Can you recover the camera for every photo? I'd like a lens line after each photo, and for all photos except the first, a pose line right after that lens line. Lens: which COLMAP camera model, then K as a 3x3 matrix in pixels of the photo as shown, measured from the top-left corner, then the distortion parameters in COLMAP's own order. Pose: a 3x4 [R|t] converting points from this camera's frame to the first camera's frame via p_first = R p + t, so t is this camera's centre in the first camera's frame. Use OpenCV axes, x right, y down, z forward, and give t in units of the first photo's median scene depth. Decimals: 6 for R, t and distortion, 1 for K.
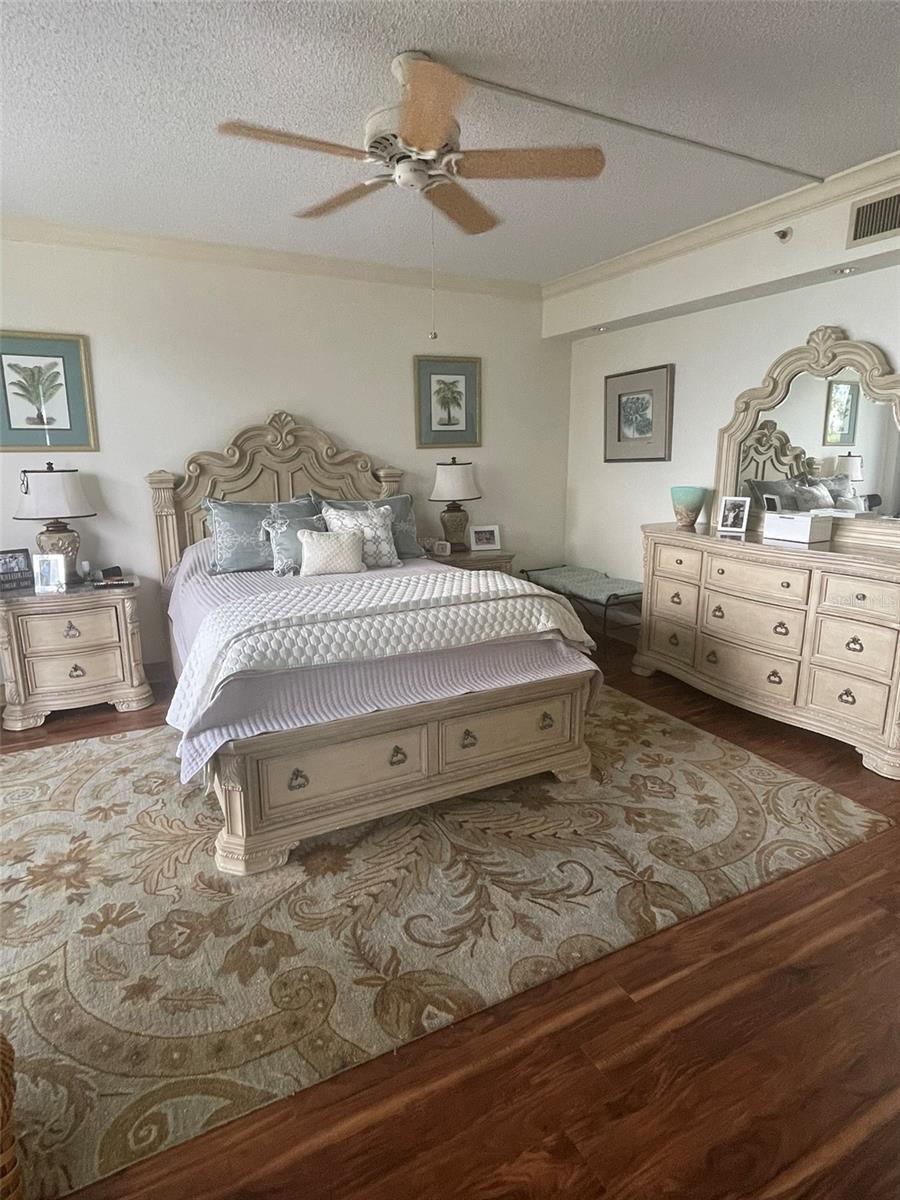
lens RADIAL K [[656.0, 0, 450.0], [0, 656.0, 600.0], [0, 0, 1]] dist [-0.010322, -0.001389]
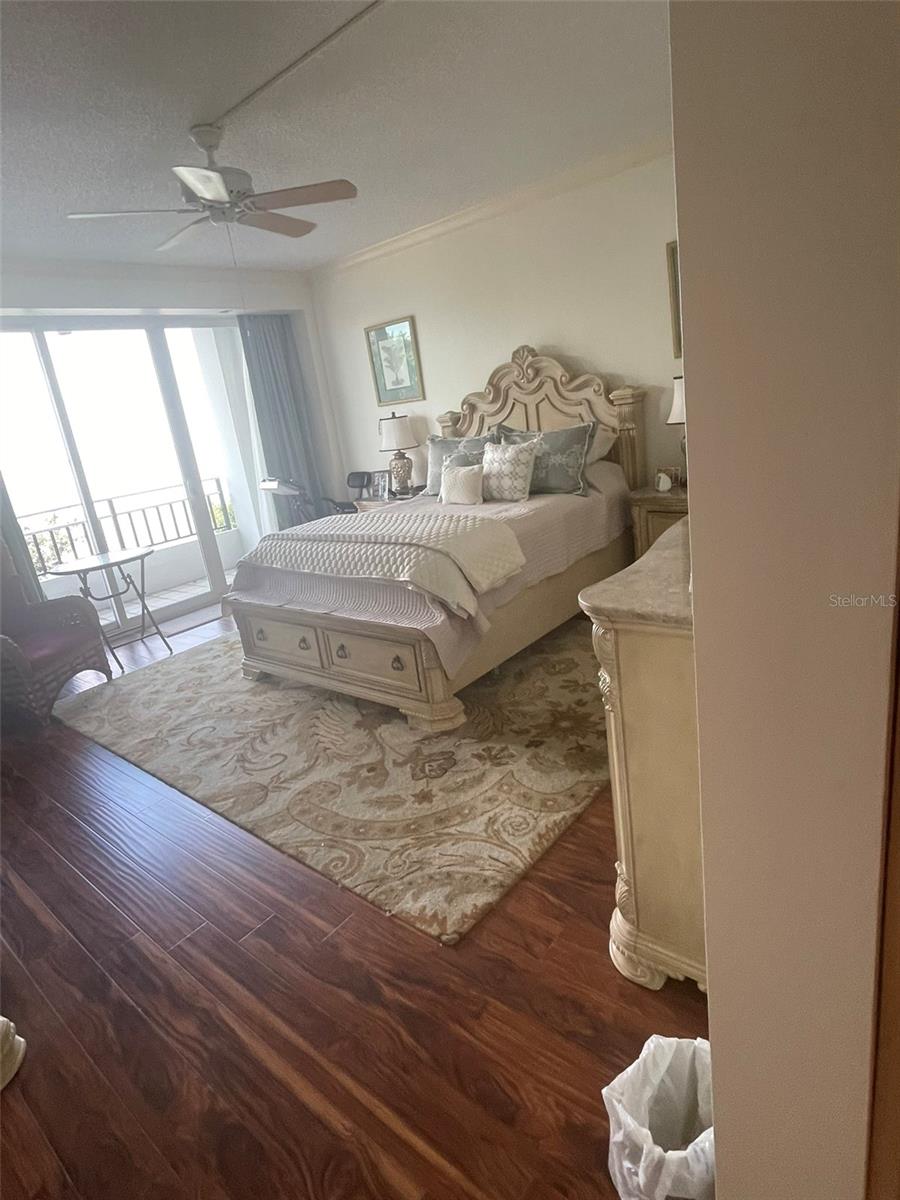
lens RADIAL K [[656.0, 0, 450.0], [0, 656.0, 600.0], [0, 0, 1]] dist [-0.010322, -0.001389]
pose [[0.372631, 0.228697, -0.899357, 1.154782], [-0.063955, 0.973181, 0.220971, -0.166114], [0.925773, -0.024822, 0.377264, 0.690721]]
